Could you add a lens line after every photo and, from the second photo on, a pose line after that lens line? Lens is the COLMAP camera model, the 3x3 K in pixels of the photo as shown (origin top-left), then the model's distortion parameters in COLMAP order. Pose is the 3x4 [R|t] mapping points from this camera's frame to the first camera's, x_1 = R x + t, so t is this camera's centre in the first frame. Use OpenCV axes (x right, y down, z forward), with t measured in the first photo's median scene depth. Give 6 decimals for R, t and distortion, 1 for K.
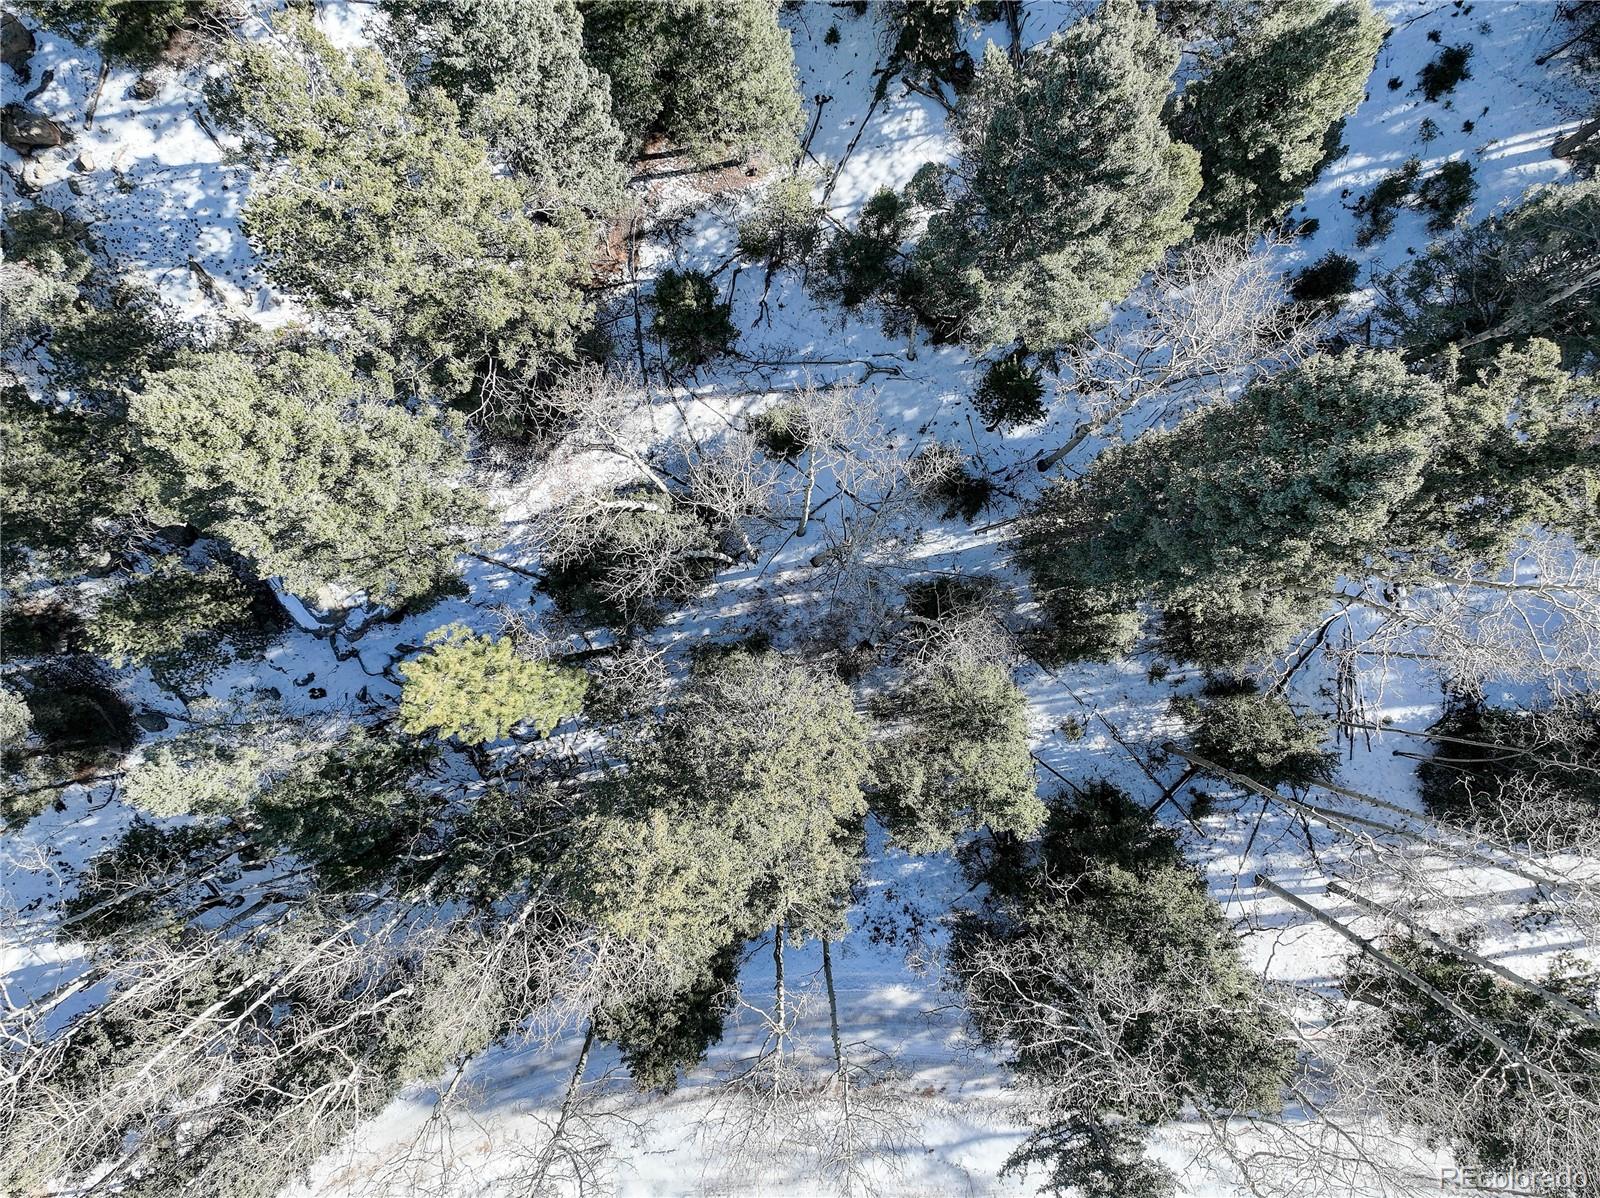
lens RADIAL K [[1103.2, 0, 801.1], [0, 1103.2, 628.9], [0, 0, 1]] dist [0.248393, -0.242387]
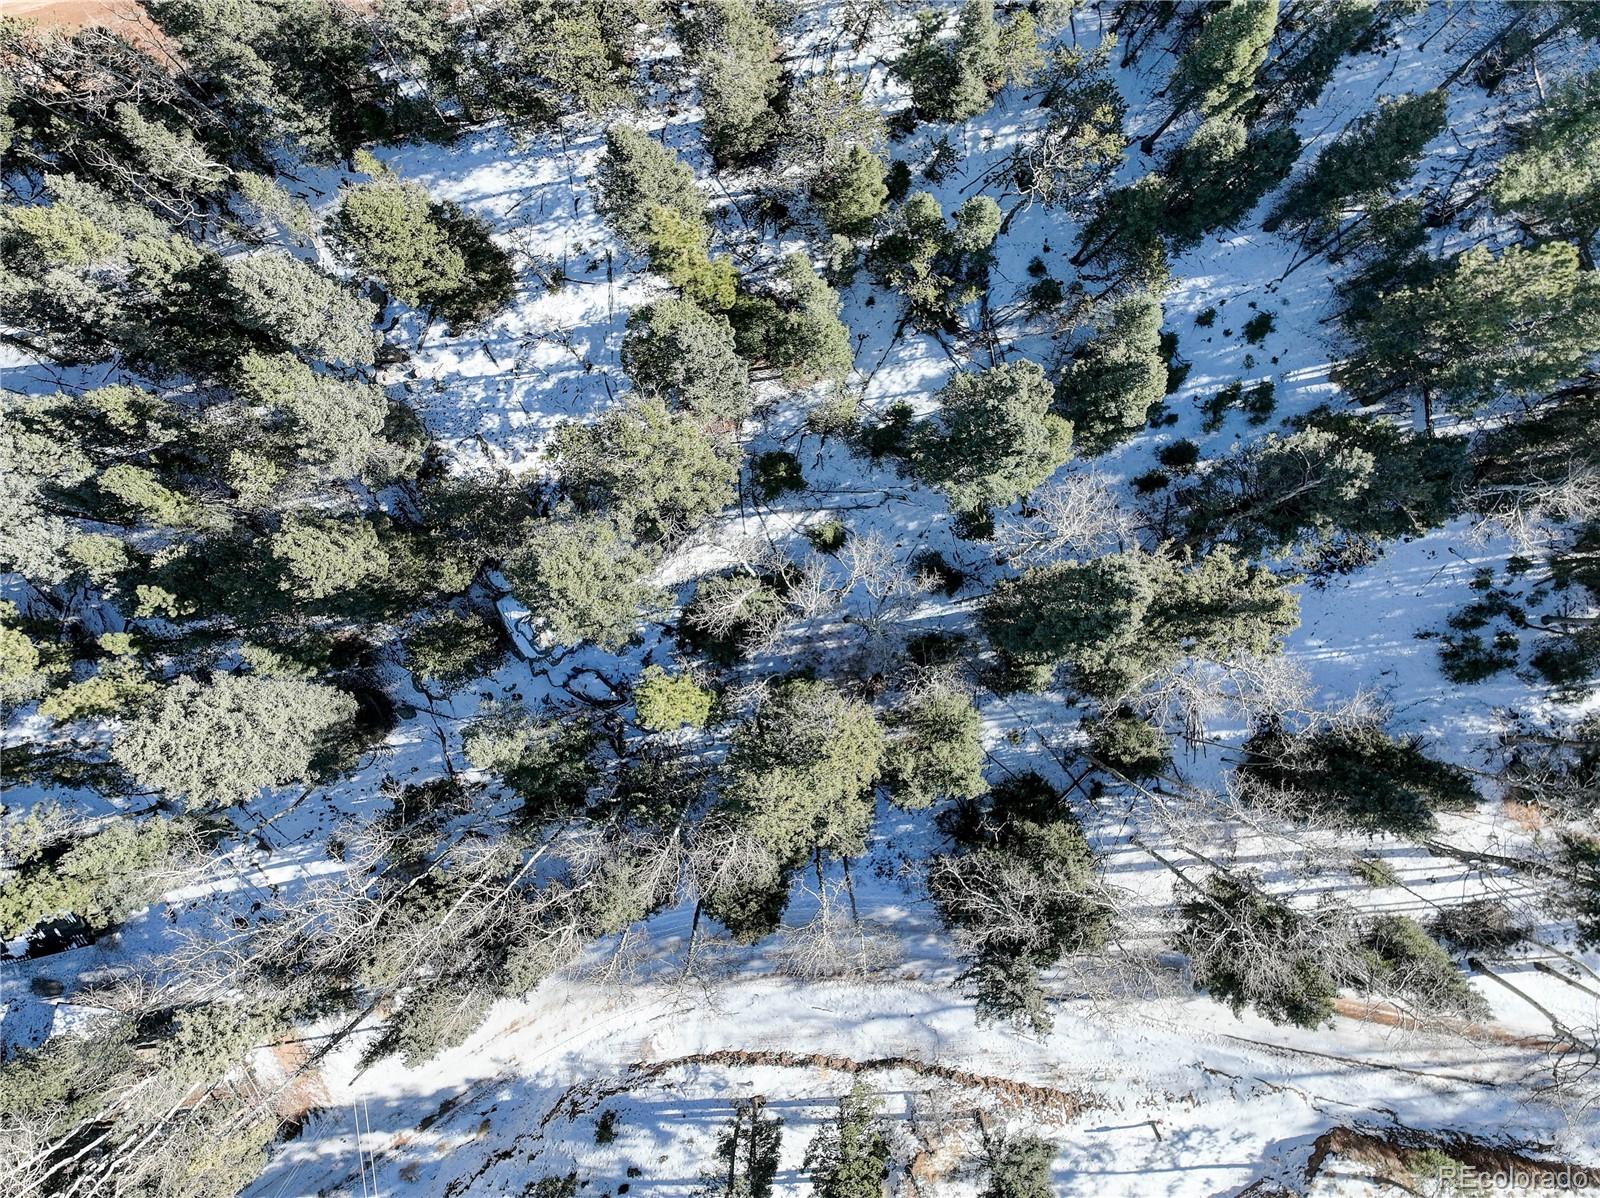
lens RADIAL K [[1103.2, 0, 801.1], [0, 1103.2, 628.9], [0, 0, 1]] dist [0.248393, -0.242387]
pose [[0.999510, 0.031238, -0.001755, -0.049725], [-0.031247, 0.999498, -0.005279, -0.042638], [0.001589, 0.005331, 0.999985, -0.540452]]
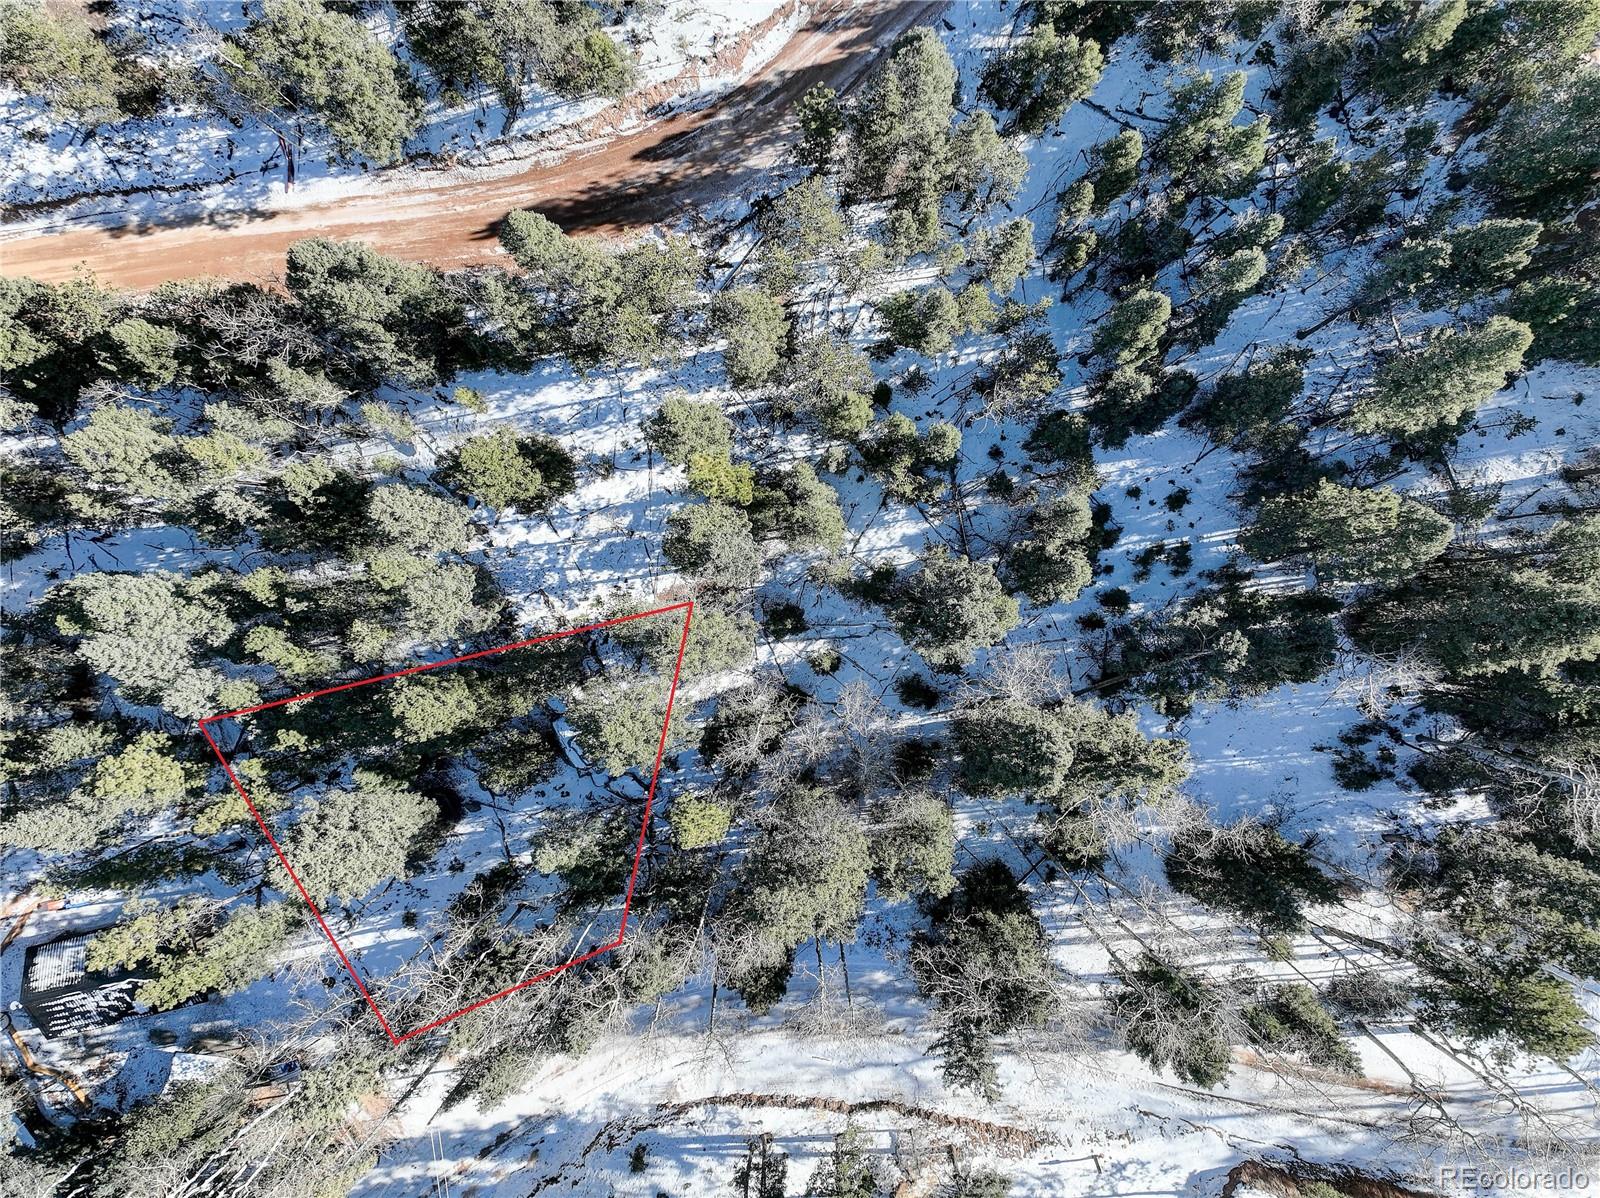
lens RADIAL K [[1103.2, 0, 801.1], [0, 1103.2, 628.9], [0, 0, 1]] dist [0.248393, -0.242387]
pose [[0.999458, 0.032906, -0.001193, -0.060585], [-0.032911, 0.999448, -0.004602, -0.231605], [0.001041, 0.004639, 0.999989, -0.857158]]
